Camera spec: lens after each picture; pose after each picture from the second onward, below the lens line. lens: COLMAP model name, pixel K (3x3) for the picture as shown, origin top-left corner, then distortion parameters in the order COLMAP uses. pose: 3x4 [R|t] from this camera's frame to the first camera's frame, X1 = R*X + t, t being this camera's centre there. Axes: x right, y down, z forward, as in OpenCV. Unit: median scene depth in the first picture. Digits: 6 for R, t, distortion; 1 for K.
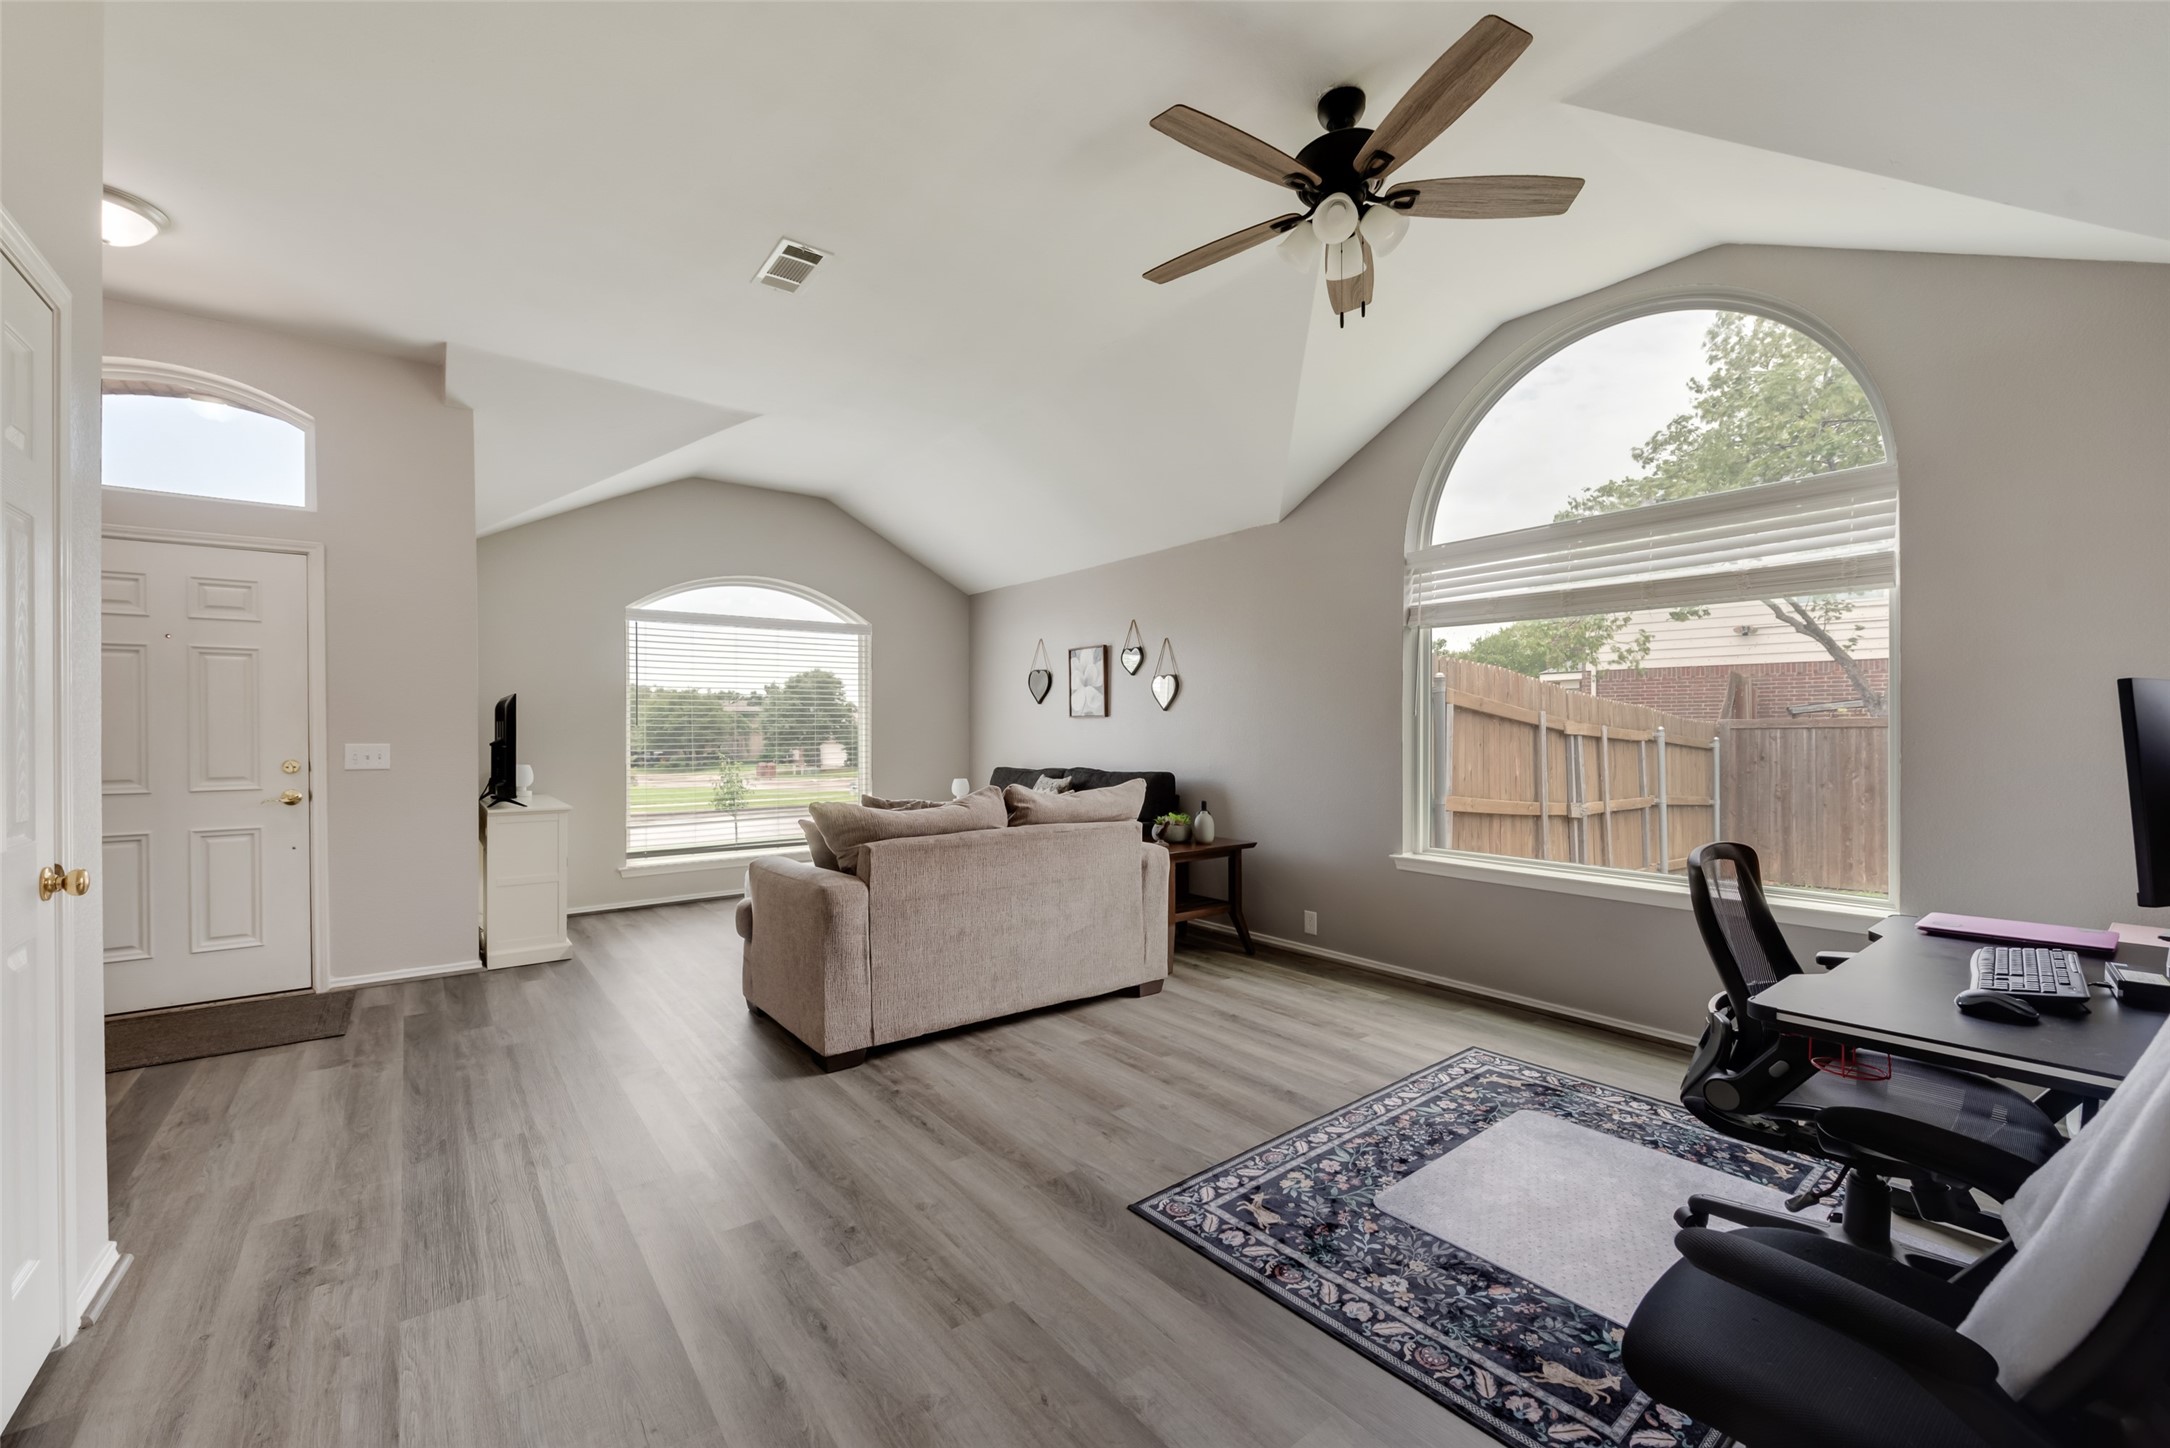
lens RADIAL K [[867.0, 0, 1076.5], [0, 867.0, 732.1], [0, 0, 1]] dist [0.006187, -0.000035]
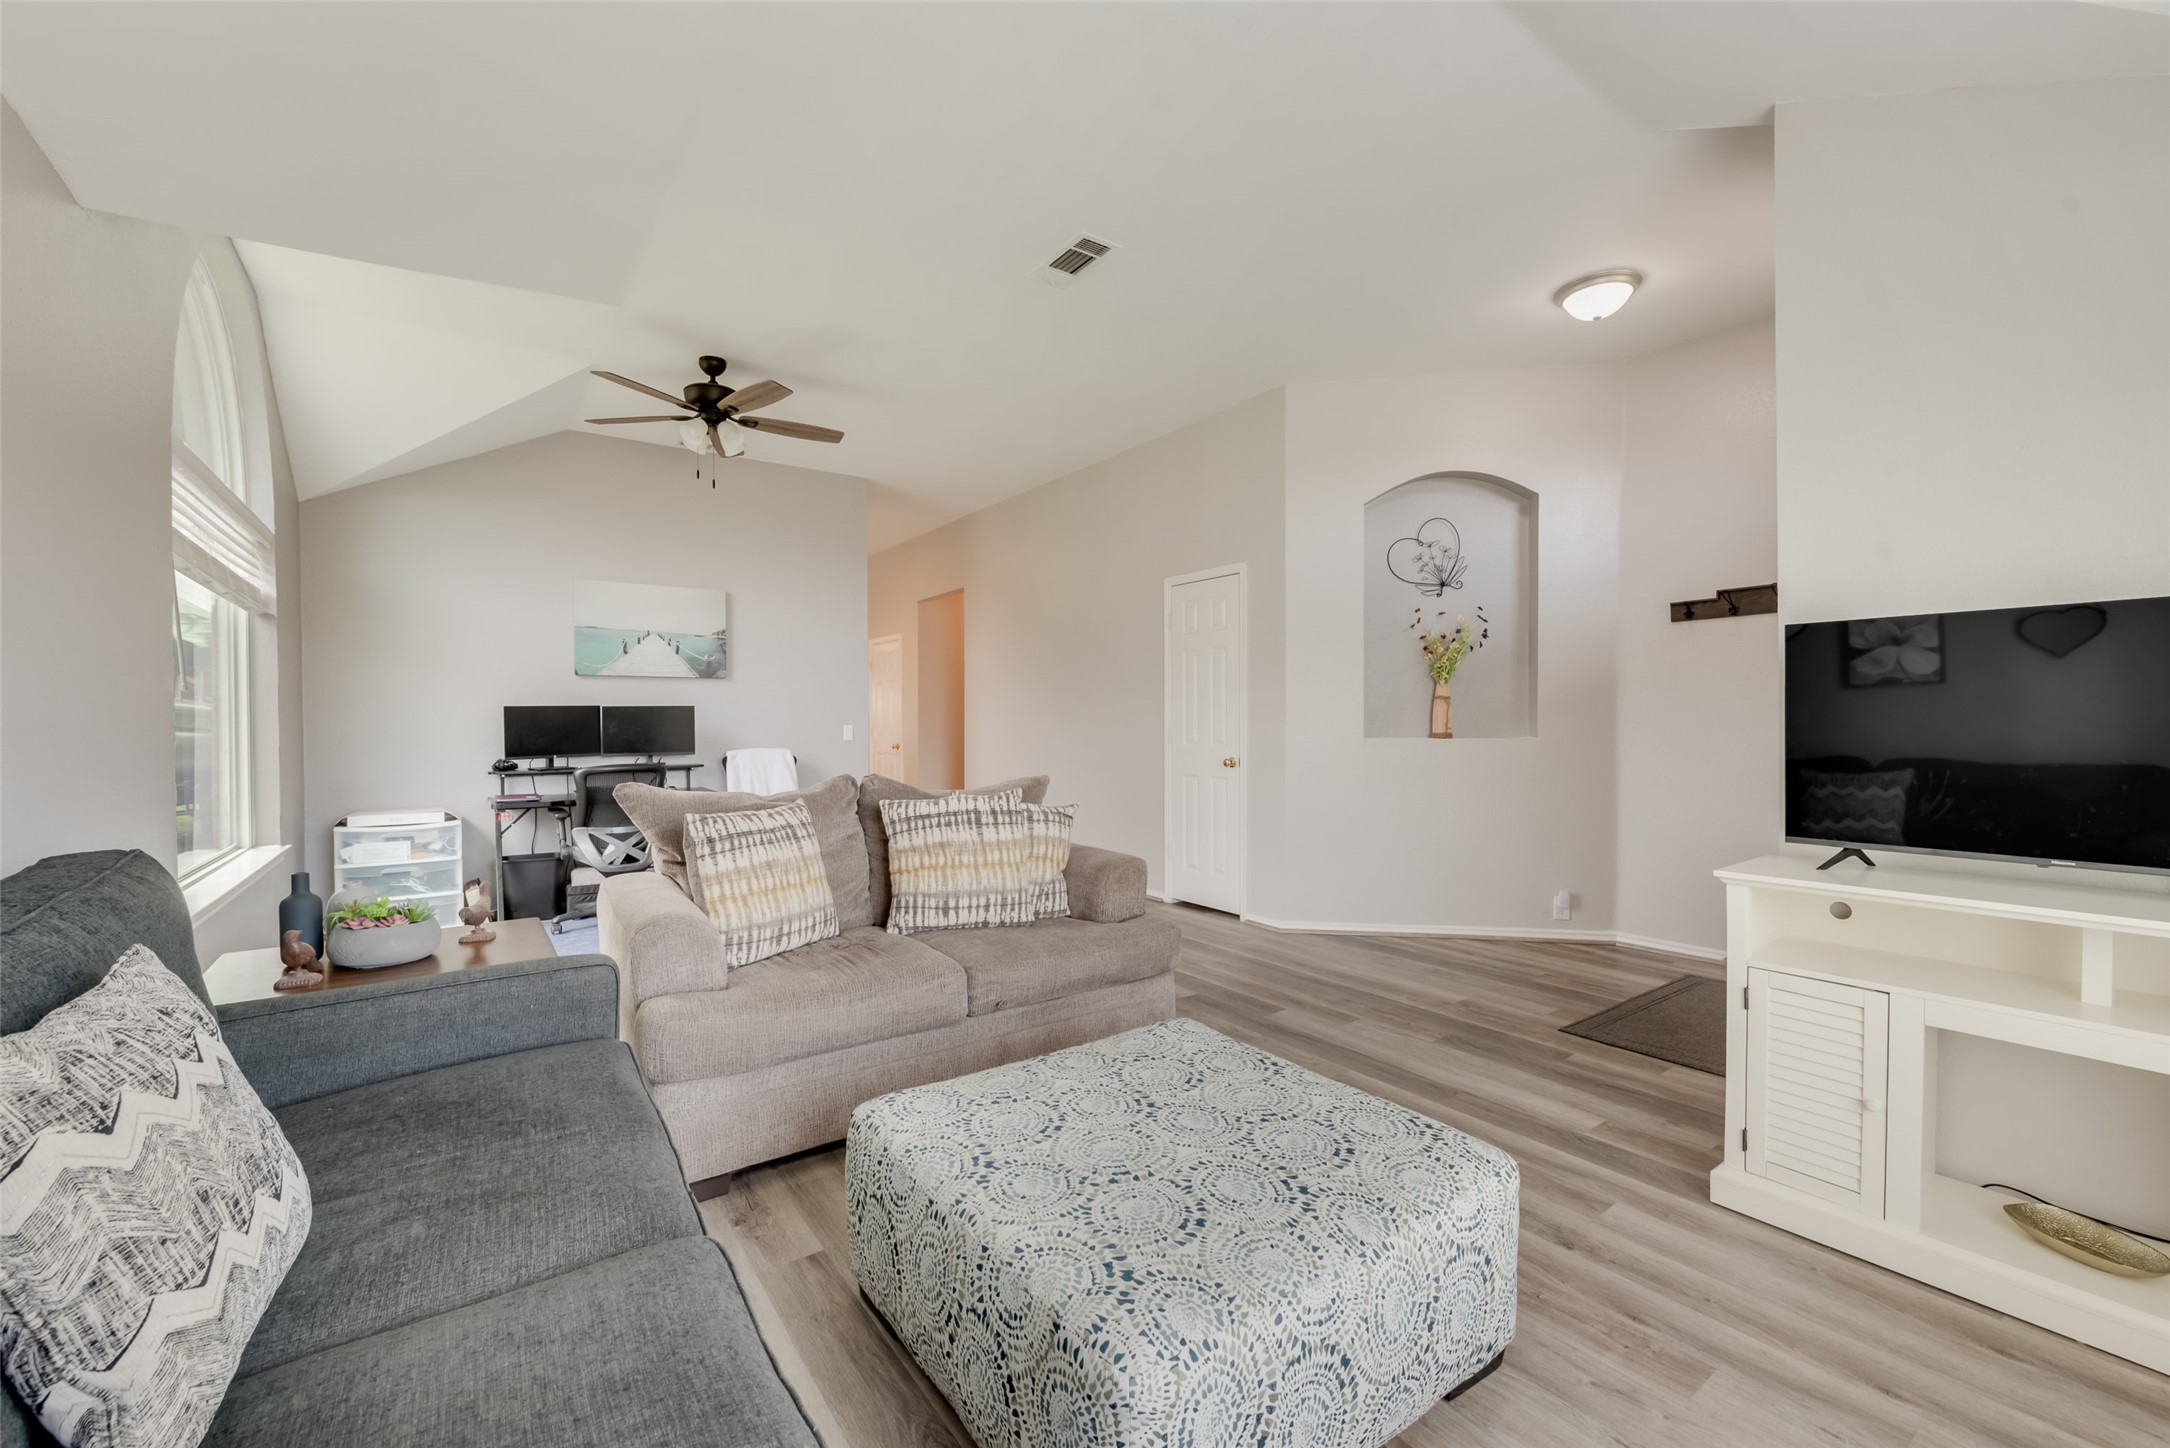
lens RADIAL K [[861.8, 0, 1072.4], [0, 861.8, 725.4], [0, 0, 1]] dist [-0.003277, -0.000231]
pose [[-0.999440, 0.004035, 0.033212, -0.387521], [0.004374, 0.999939, 0.010162, 0.001840], [-0.033169, 0.010301, -0.999397, 2.235404]]
